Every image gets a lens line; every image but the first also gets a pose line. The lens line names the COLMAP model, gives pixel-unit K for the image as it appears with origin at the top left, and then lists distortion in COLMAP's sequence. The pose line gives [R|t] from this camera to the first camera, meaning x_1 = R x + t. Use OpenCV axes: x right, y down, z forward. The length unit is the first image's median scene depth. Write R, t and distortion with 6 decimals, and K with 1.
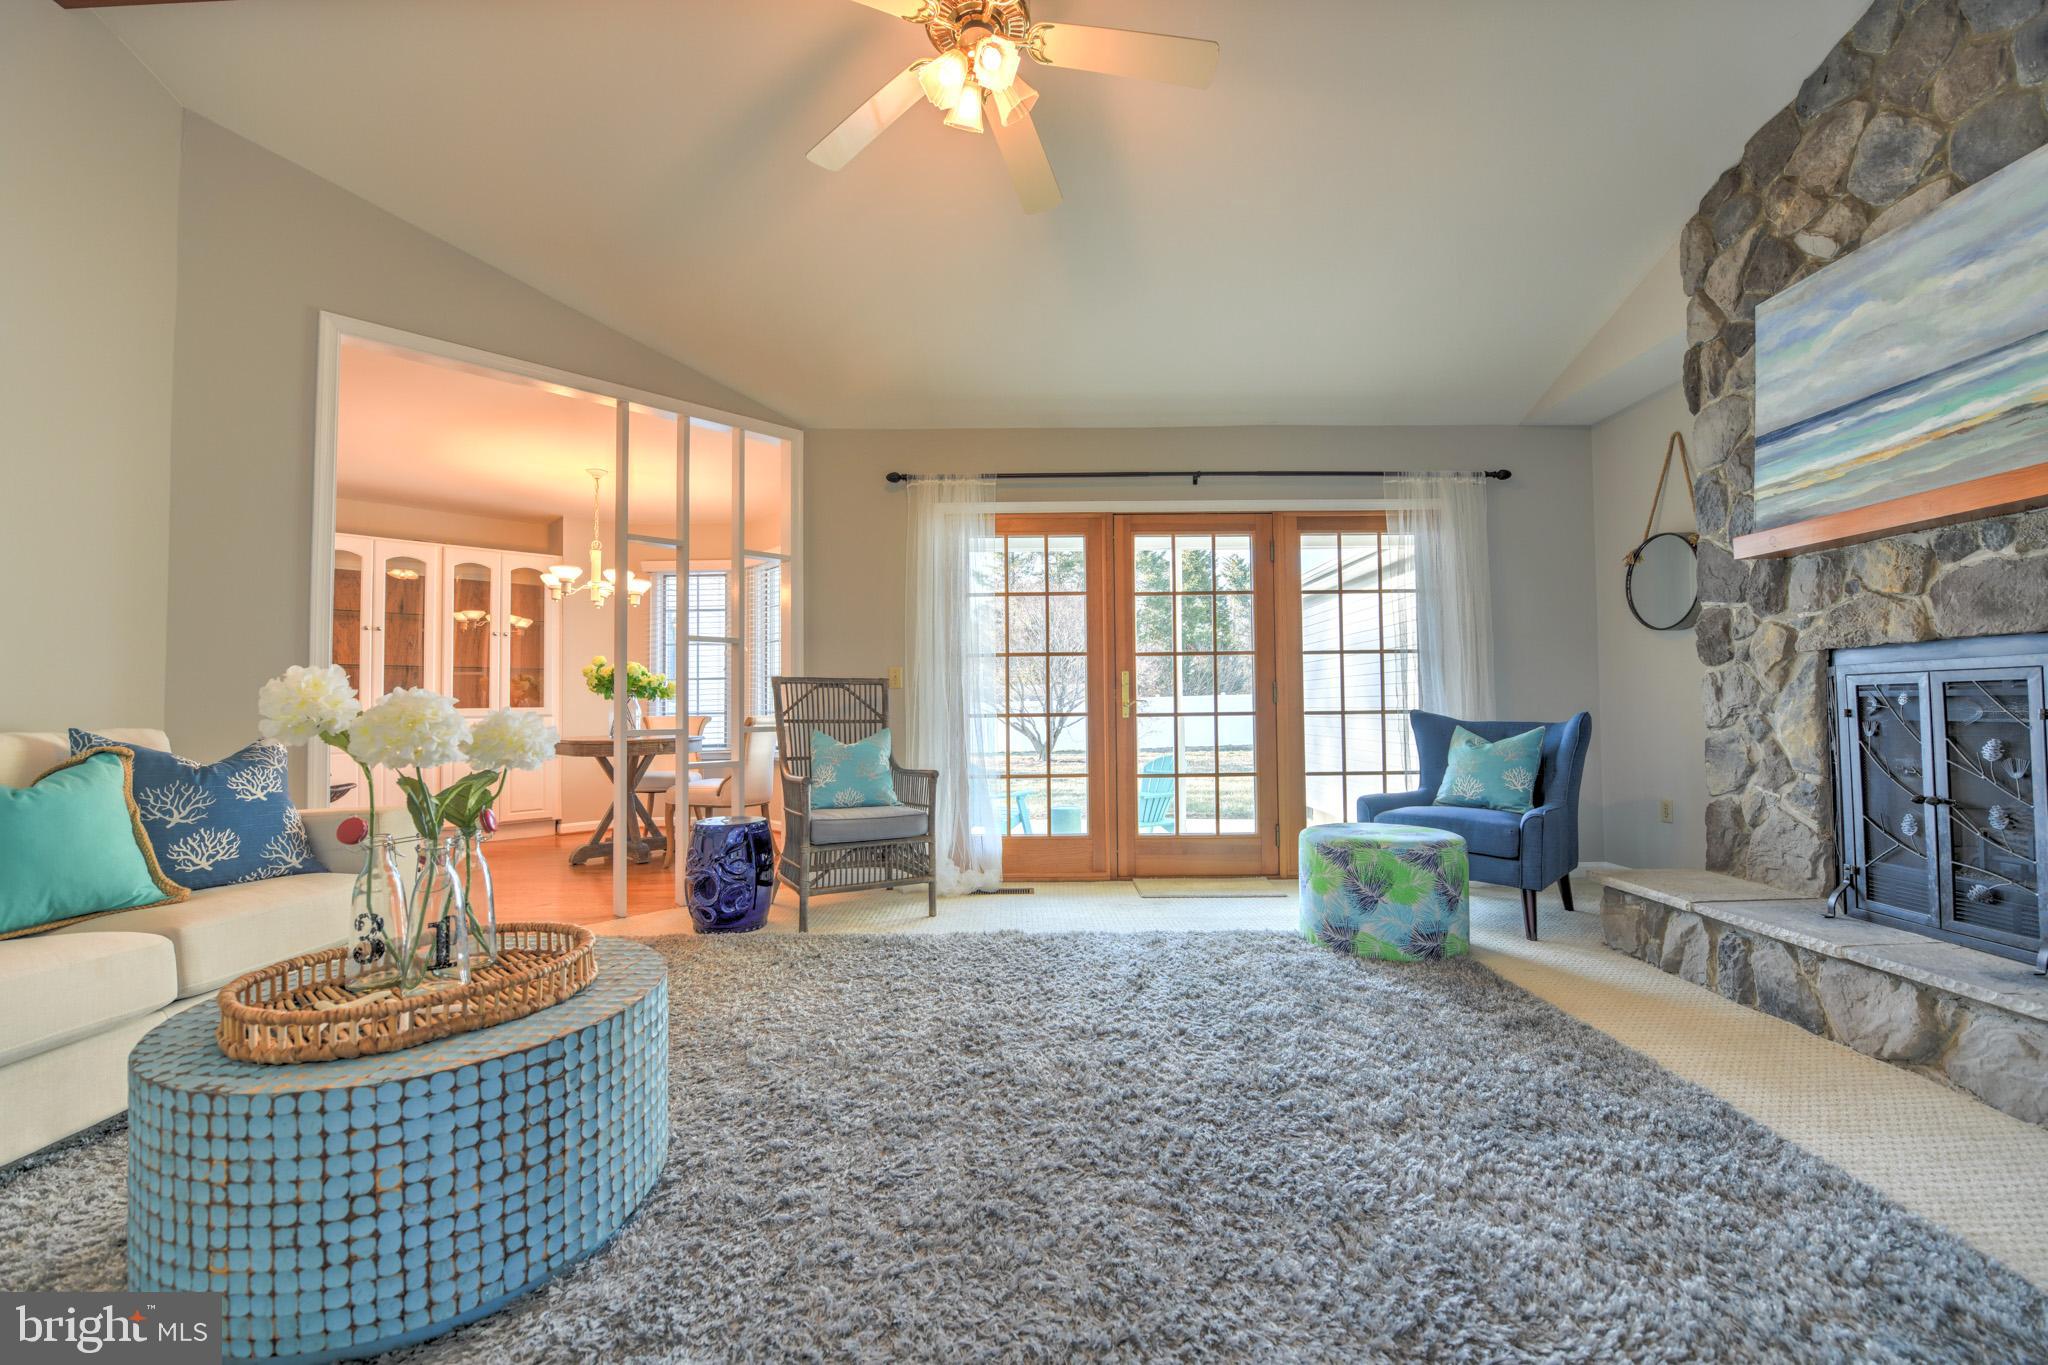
lens RADIAL K [[813.4, 0, 1029.5], [0, 813.4, 682.9], [0, 0, 1]] dist [-0.019845, -0.000706]
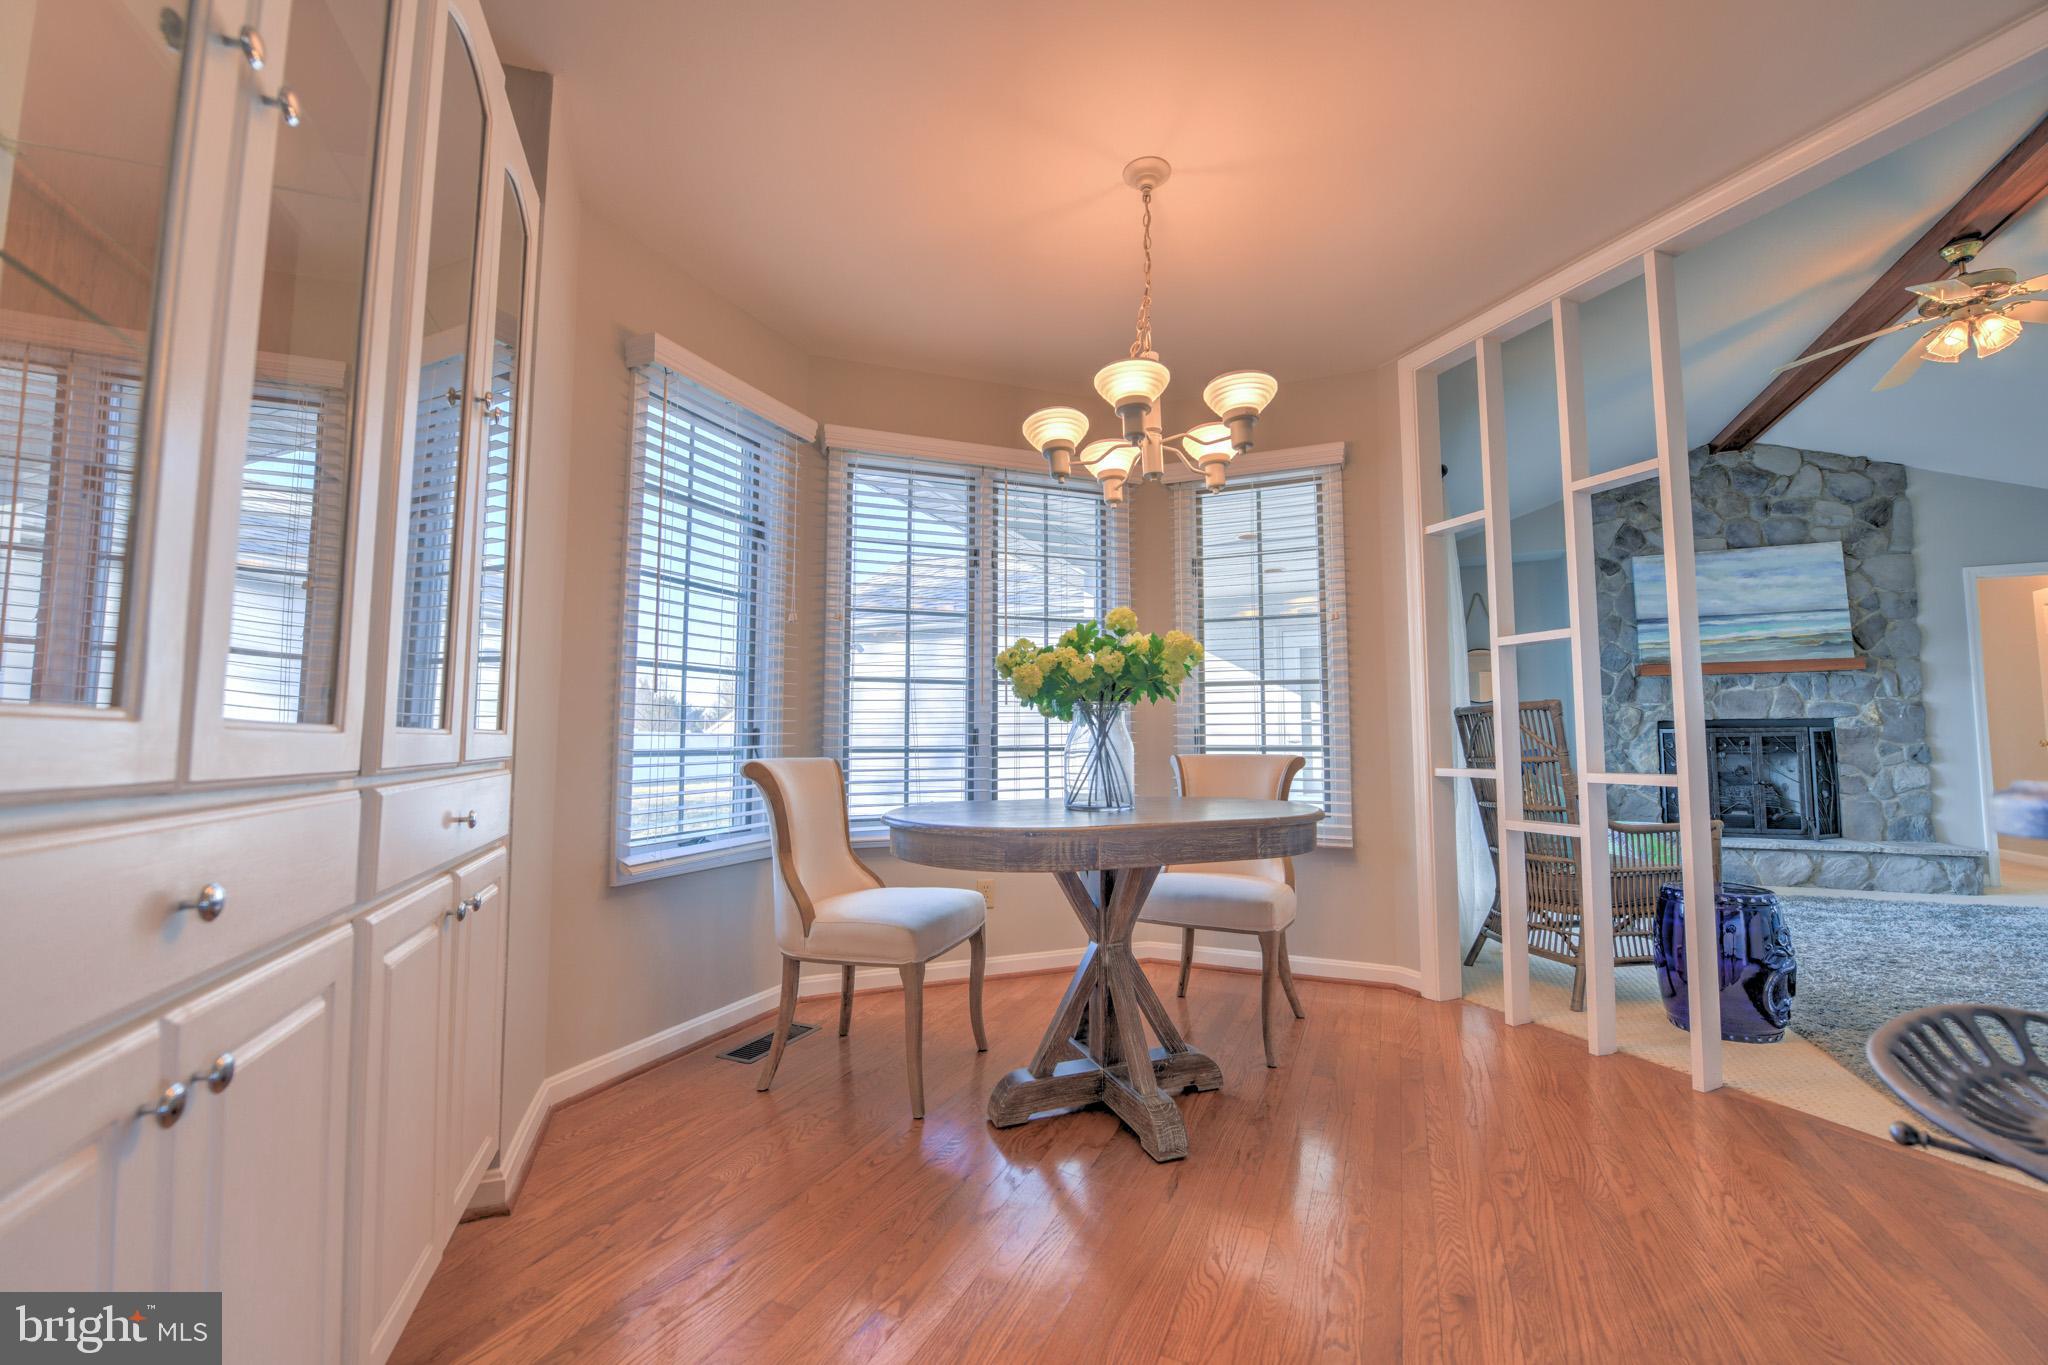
lens RADIAL K [[813.4, 0, 1029.5], [0, 813.4, 682.9], [0, 0, 1]] dist [-0.019845, -0.000706]
pose [[0.409023, 0.074560, 0.909473, -1.159814], [-0.029066, 0.997215, -0.068682, 0.038345], [-0.912061, 0.001658, 0.410051, 1.105617]]
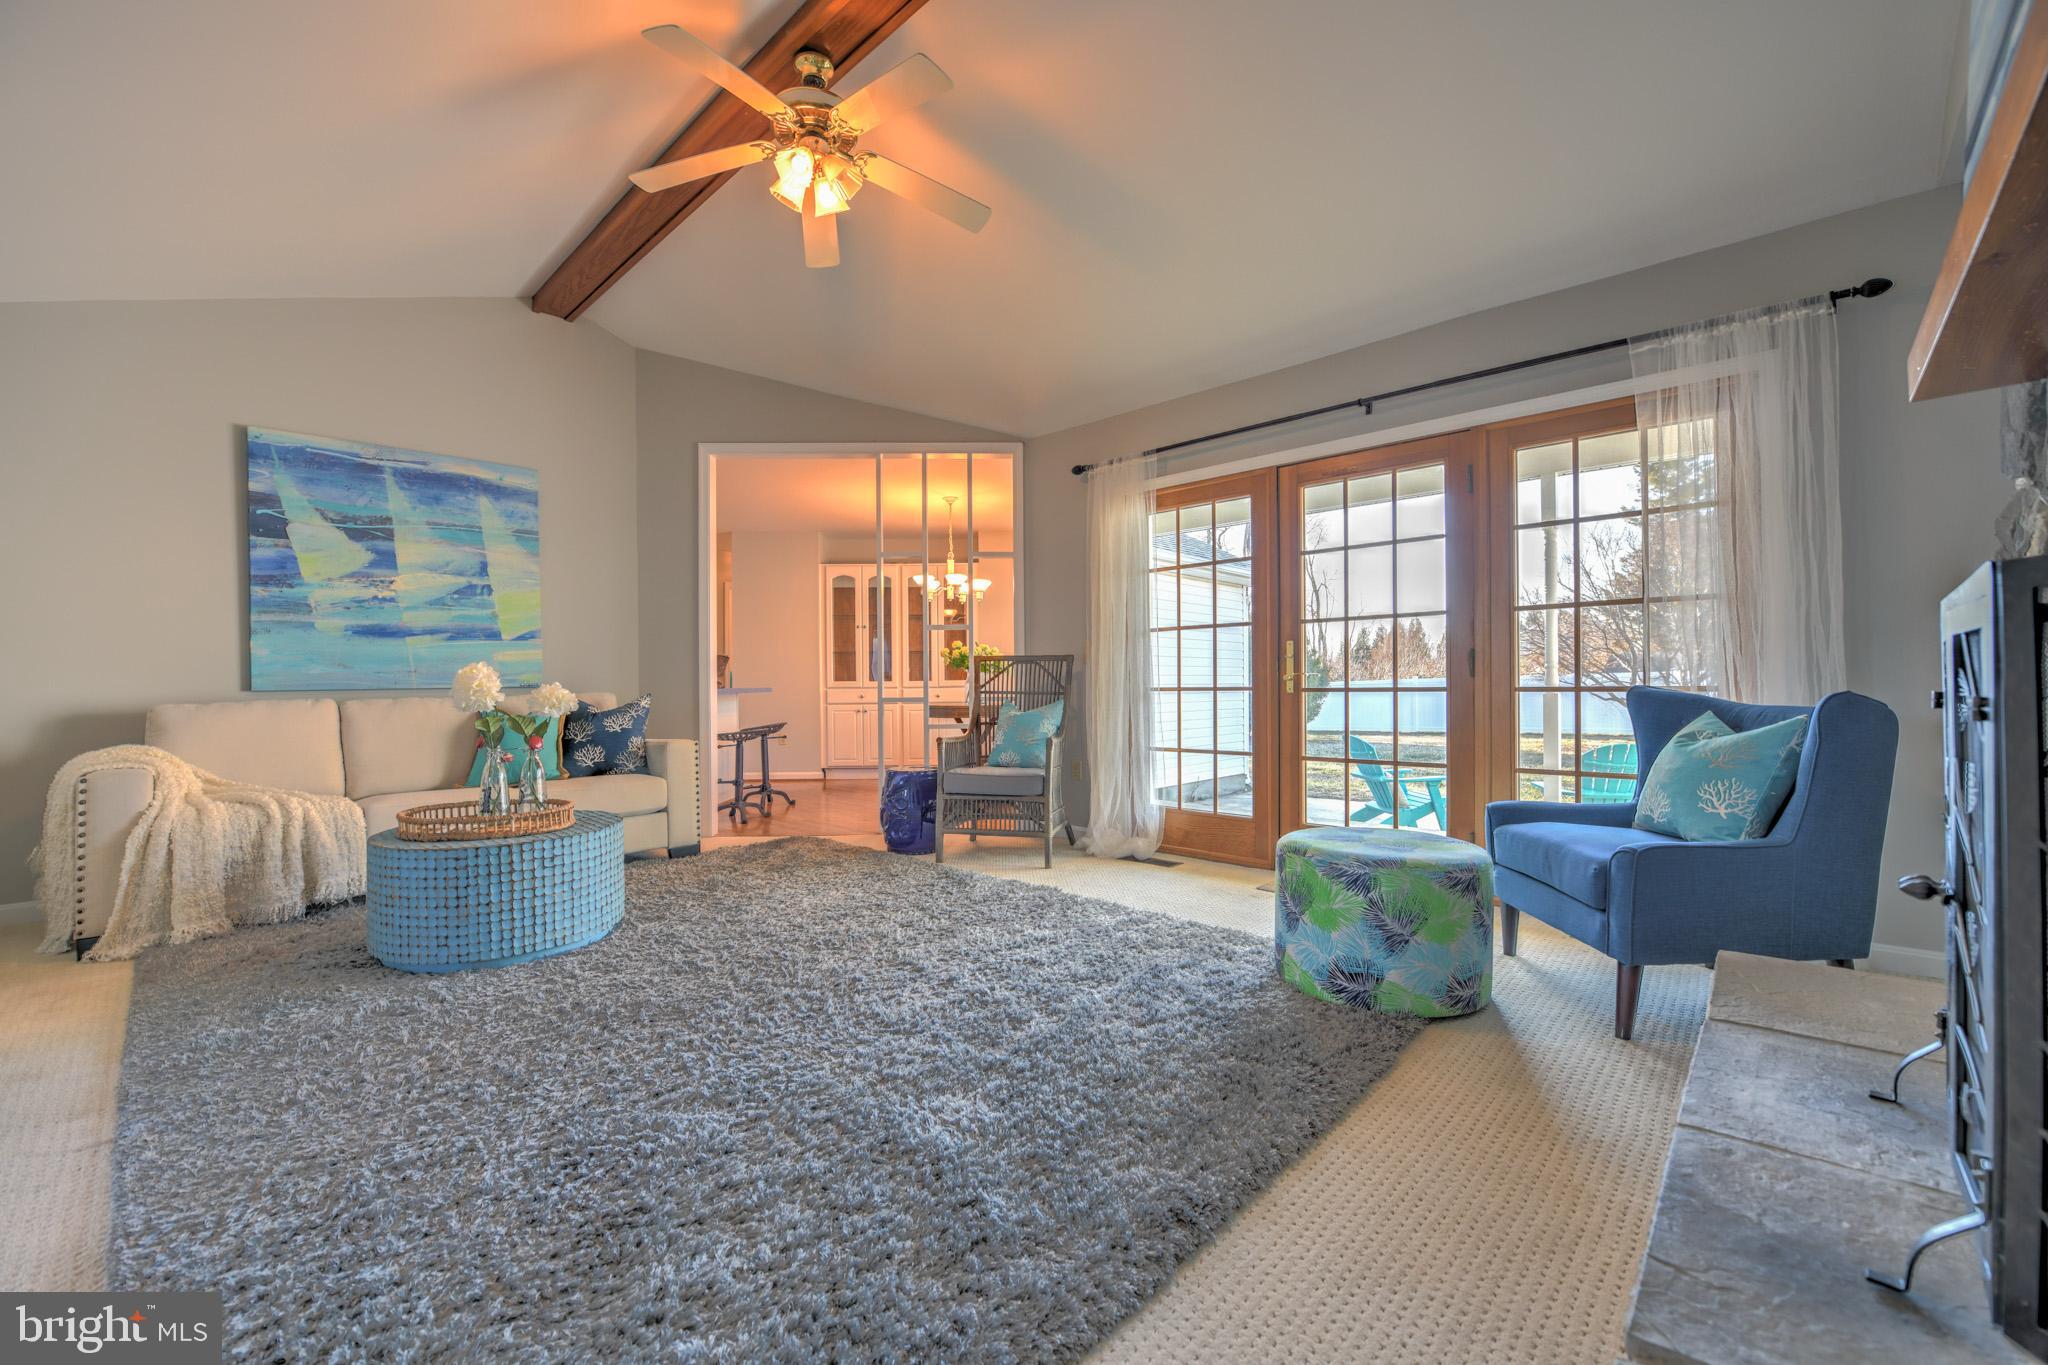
lens RADIAL K [[813.4, 0, 1029.5], [0, 813.4, 682.9], [0, 0, 1]] dist [-0.019845, -0.000706]
pose [[0.732959, 0.003162, -0.680266, 0.529596], [0.019947, 0.999459, 0.026137, 0.002610], [0.679981, -0.032727, 0.732499, 0.149889]]
